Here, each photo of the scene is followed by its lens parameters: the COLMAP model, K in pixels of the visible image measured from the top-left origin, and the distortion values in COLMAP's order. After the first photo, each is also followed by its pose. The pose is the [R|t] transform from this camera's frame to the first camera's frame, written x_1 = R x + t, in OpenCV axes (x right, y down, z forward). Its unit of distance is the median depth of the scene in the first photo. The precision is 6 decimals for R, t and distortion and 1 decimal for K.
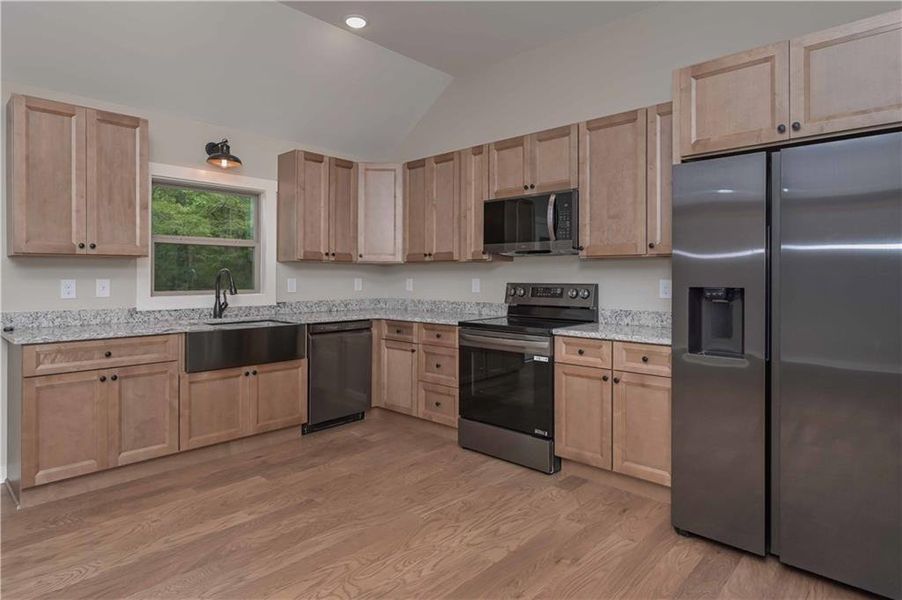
lens RADIAL K [[502.4, 0, 450.0], [0, 502.4, 277.6], [0, 0, 1]] dist [-0.000069, 0.000072]
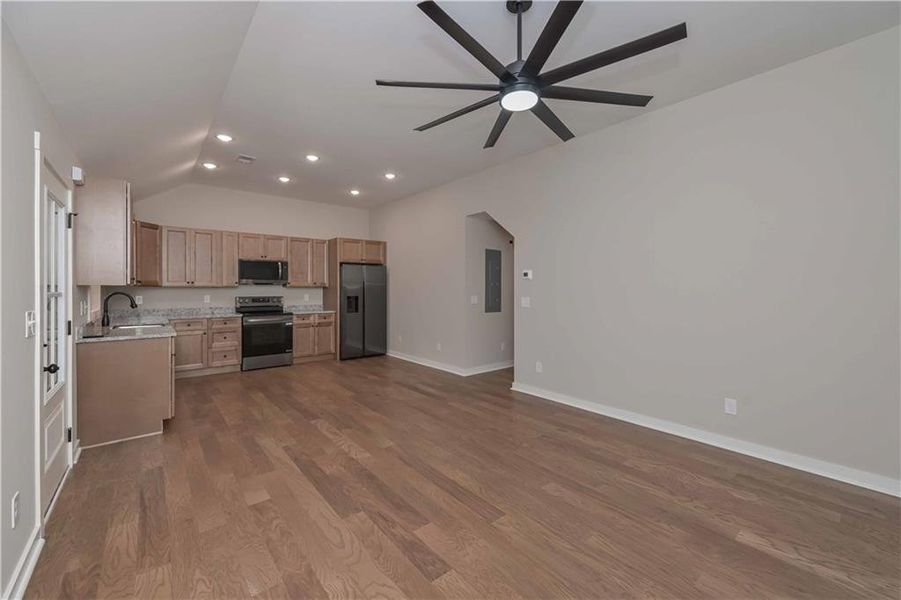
lens RADIAL K [[369.1, 0, 451.1], [0, 369.1, 288.9], [0, 0, 1]] dist [-0.000452, -0.000025]
pose [[0.127953, -0.003409, 0.991774, -1.636881], [0.001771, 0.999993, 0.003209, -0.032773], [-0.991779, 0.001346, 0.127958, -0.130536]]
